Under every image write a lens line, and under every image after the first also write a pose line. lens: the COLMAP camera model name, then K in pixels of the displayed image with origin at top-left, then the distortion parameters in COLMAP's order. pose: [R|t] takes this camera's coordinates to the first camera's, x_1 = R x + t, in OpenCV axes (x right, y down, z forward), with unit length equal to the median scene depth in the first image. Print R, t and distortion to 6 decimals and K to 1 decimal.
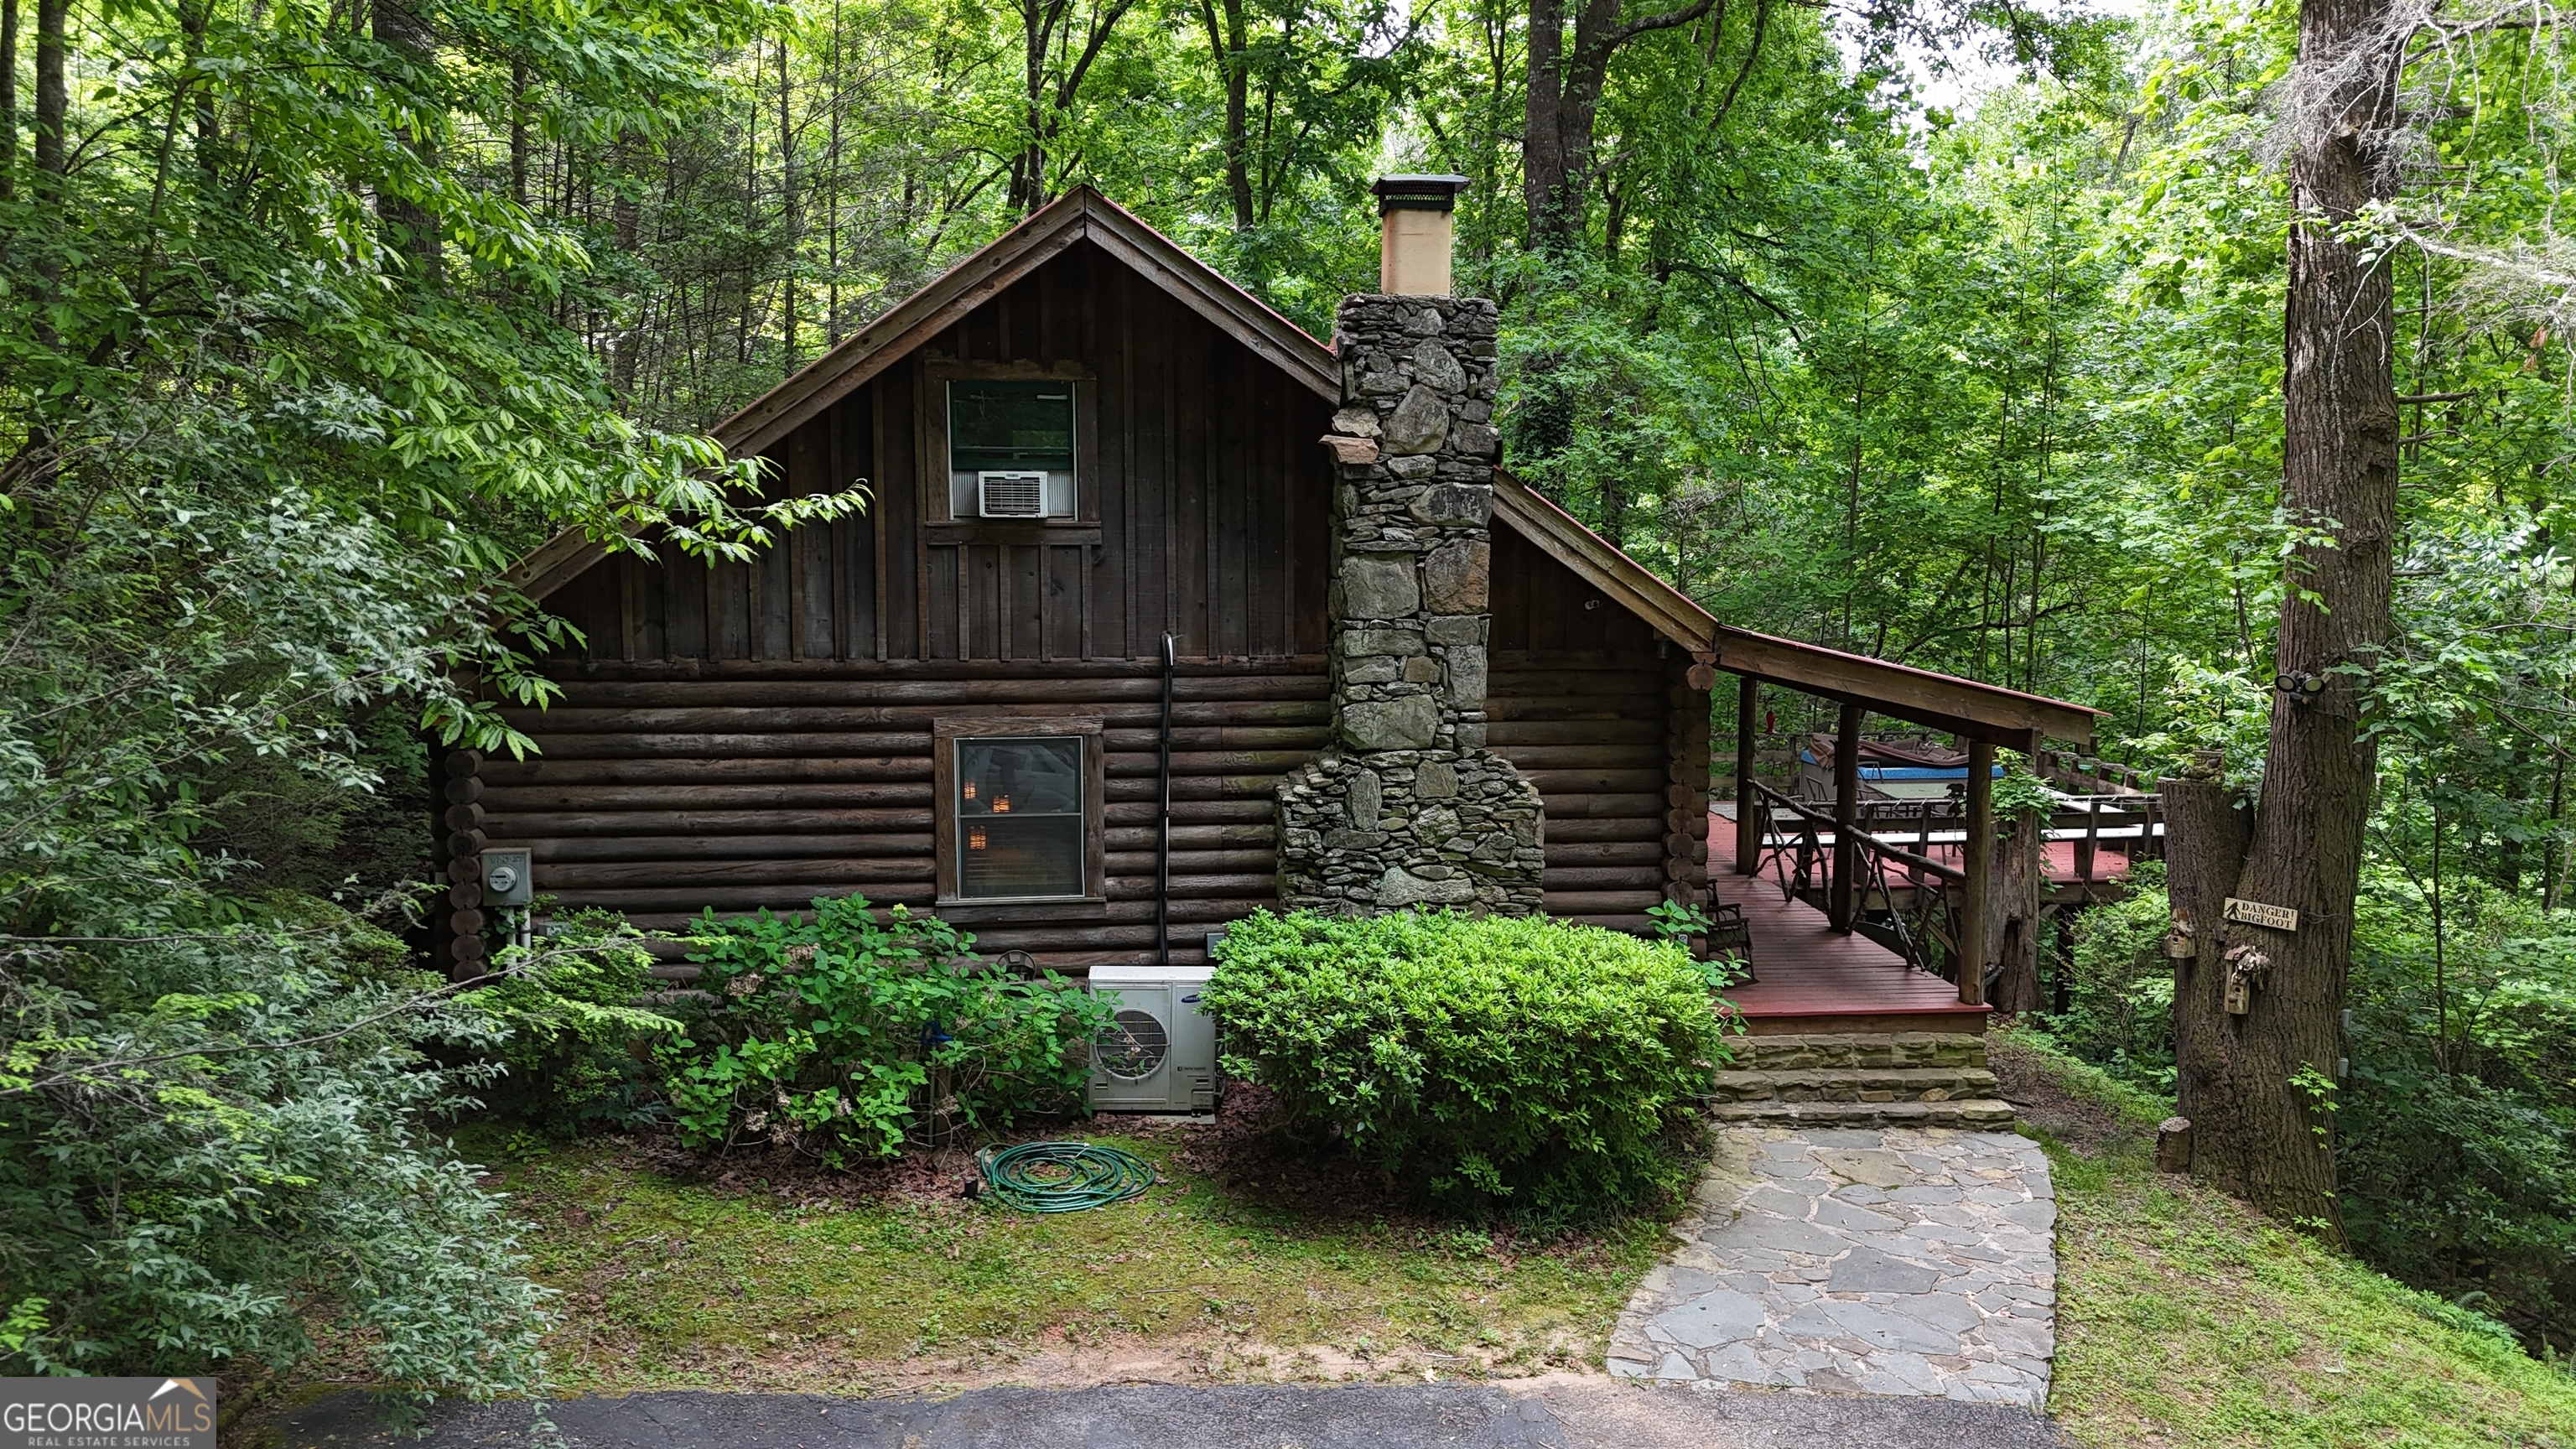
lens RADIAL K [[1922.9, 0, 1285.1], [0, 1922.9, 722.0], [0, 0, 1]] dist [0.008363, -0.013364]
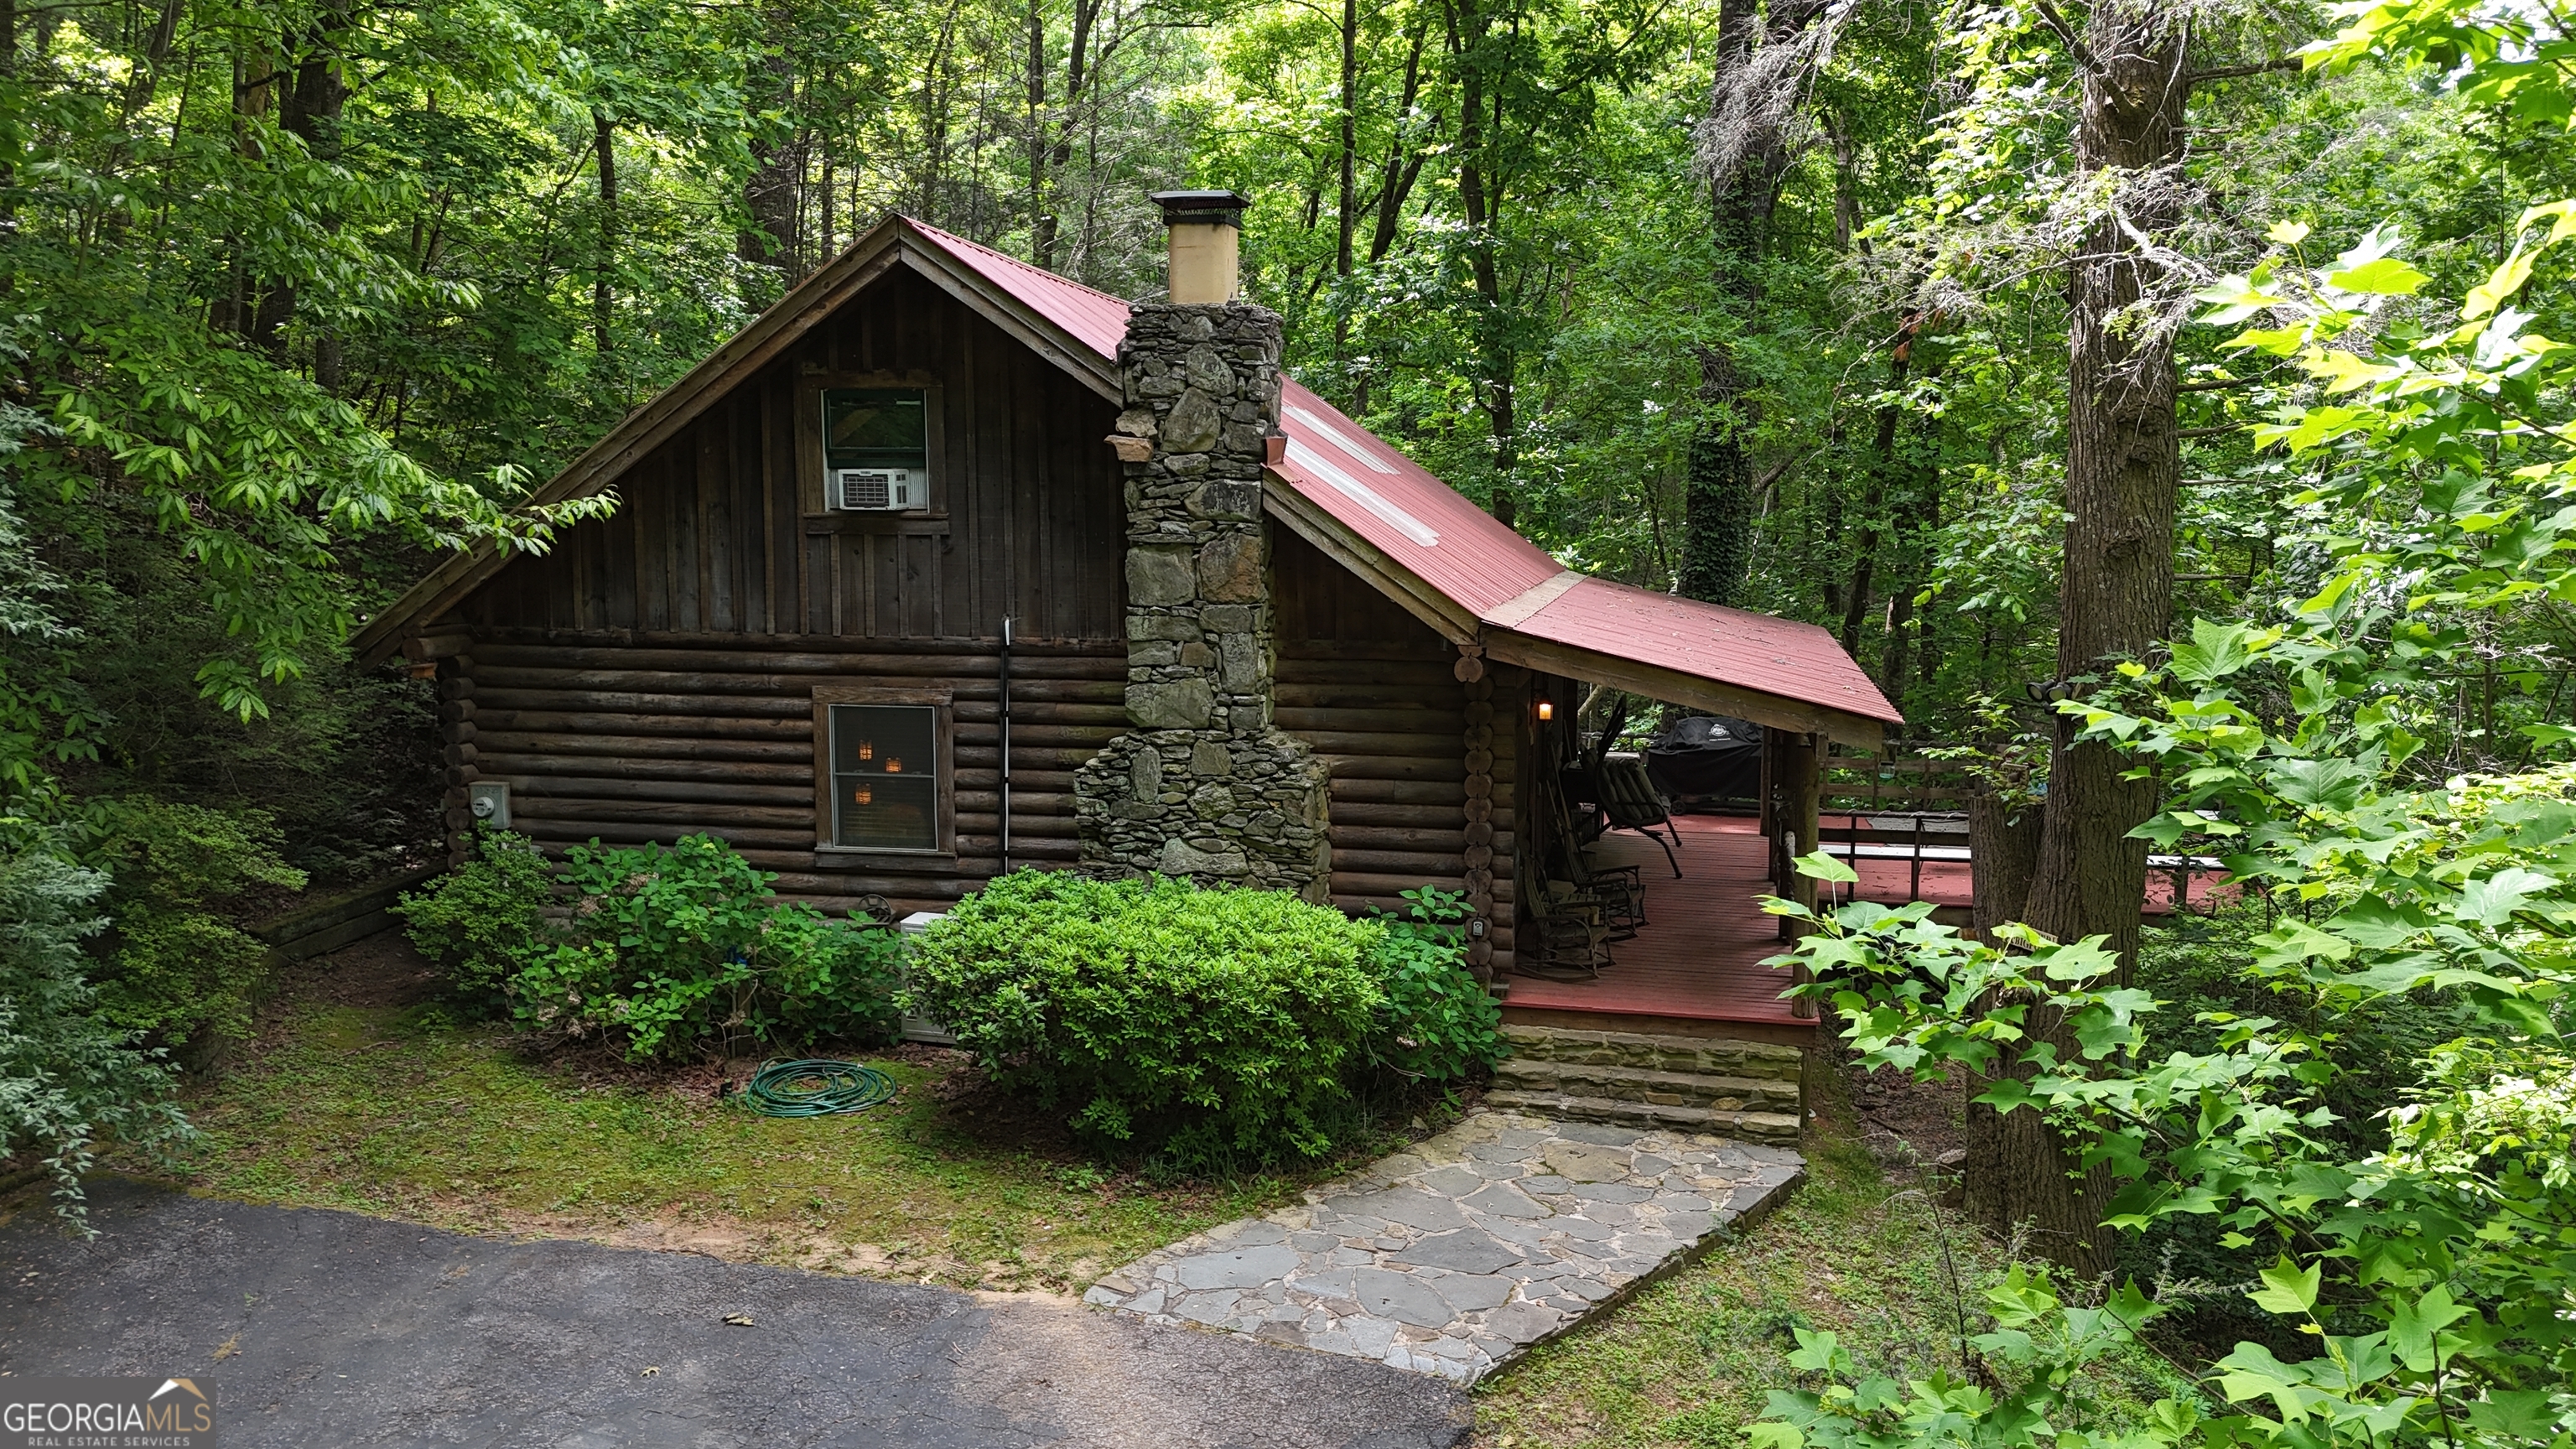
lens RADIAL K [[1922.9, 0, 1298.2], [0, 1922.9, 725.3], [0, 0, 1]] dist [0.008363, -0.013364]
pose [[0.954523, 0.038079, -0.295694, 0.437803], [-0.036931, 0.999273, 0.009471, -0.000134], [0.295840, 0.001880, 0.955236, -0.003162]]
